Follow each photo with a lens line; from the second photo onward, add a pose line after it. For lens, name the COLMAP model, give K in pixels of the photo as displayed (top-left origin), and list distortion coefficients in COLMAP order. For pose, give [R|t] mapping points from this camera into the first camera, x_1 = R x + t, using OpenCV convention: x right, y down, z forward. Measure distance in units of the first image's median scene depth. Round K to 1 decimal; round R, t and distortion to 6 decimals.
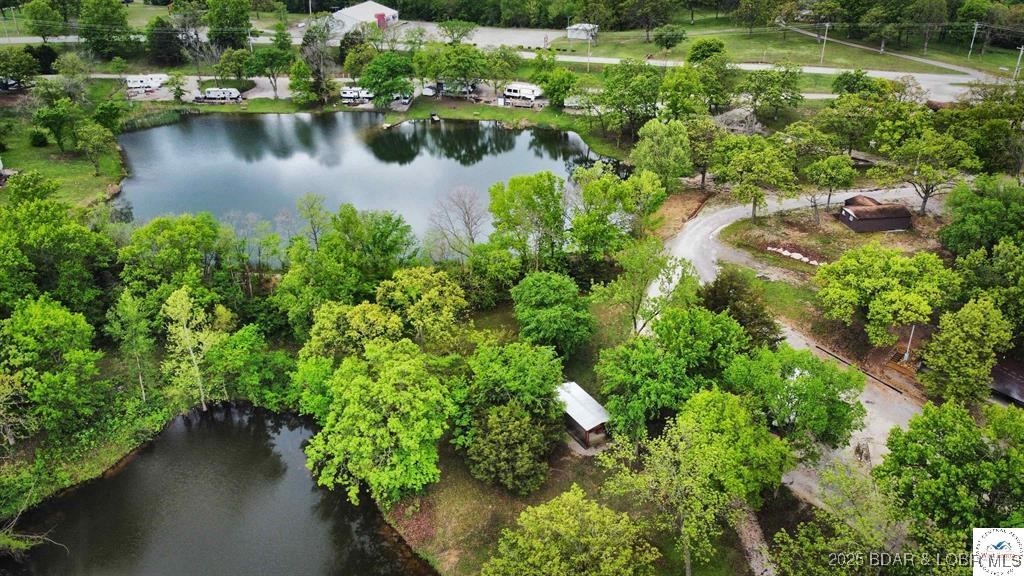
lens RADIAL K [[795.6, 0, 505.4], [0, 795.6, 294.8], [0, 0, 1]] dist [0.004644, -0.004404]
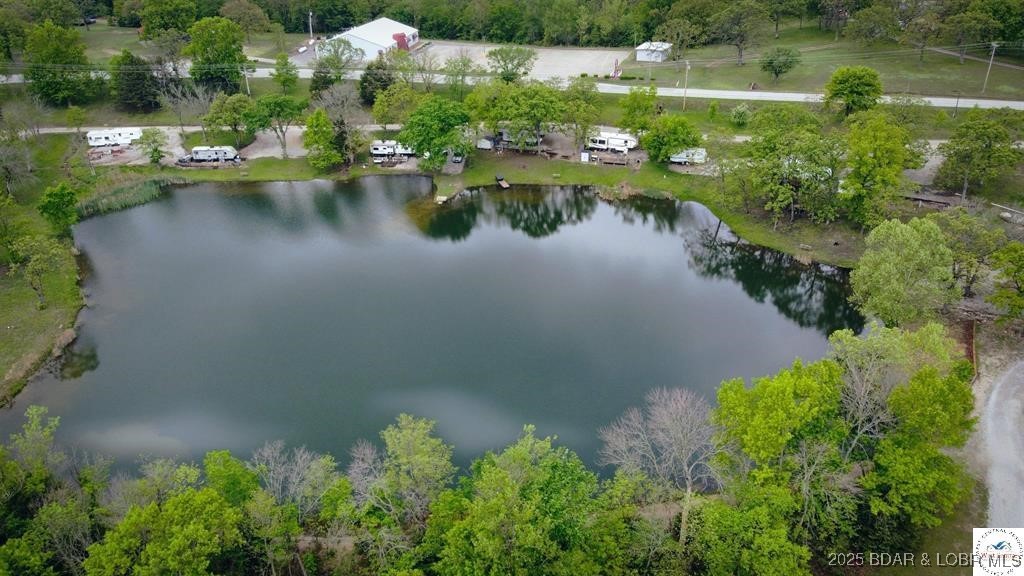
lens RADIAL K [[795.6, 0, 507.8], [0, 795.6, 292.1], [0, 0, 1]] dist [0.004644, -0.004404]
pose [[0.999156, -0.032736, 0.024830, -0.150139], [0.032646, 0.999459, 0.003996, -0.174702], [-0.024947, -0.003182, 0.999684, 0.353649]]
